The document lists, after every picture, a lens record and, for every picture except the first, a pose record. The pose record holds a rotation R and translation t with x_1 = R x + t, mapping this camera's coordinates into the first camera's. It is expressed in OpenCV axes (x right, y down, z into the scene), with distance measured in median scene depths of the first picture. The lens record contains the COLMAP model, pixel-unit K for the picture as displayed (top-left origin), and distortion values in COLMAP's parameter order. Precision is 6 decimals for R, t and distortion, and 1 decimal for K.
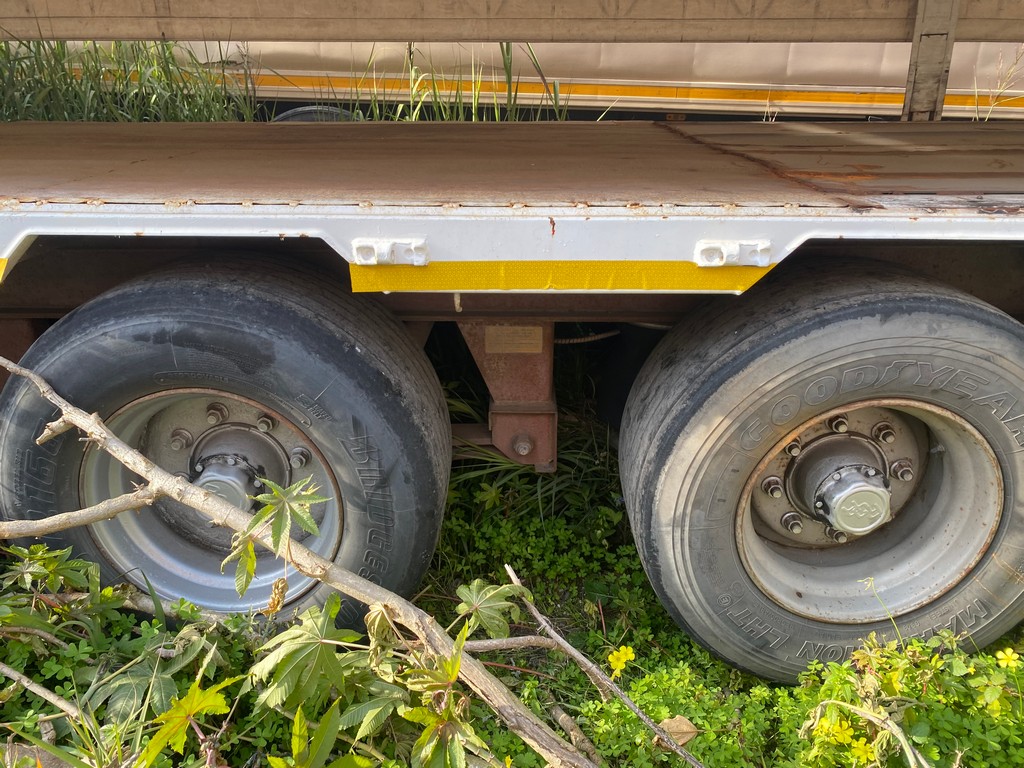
lens RADIAL K [[778.2, 0, 513.0], [0, 778.2, 383.1], [0, 0, 1]] dist [0.029543, -0.032920]
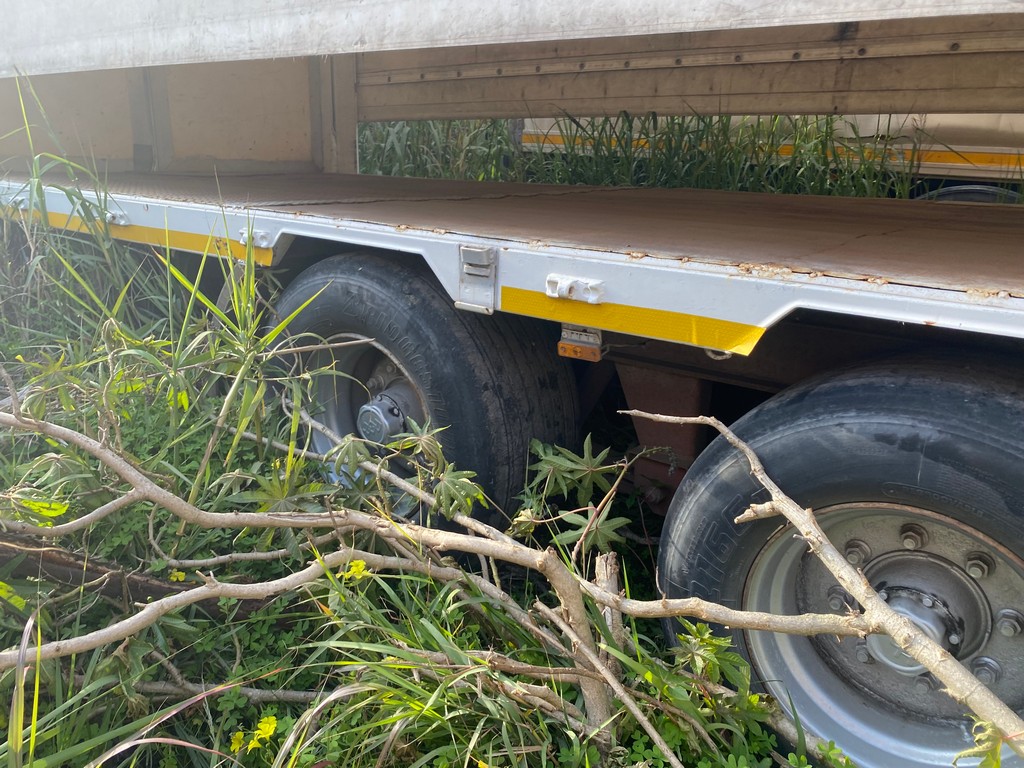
lens RADIAL K [[778.2, 0, 513.4], [0, 778.2, 380.6], [0, 0, 1]] dist [0.029543, -0.032920]
pose [[0.796484, 0.188407, -0.574557, -0.312984], [-0.240163, 0.970622, -0.014644, -0.009401], [0.554919, 0.149651, 0.818333, 0.062407]]
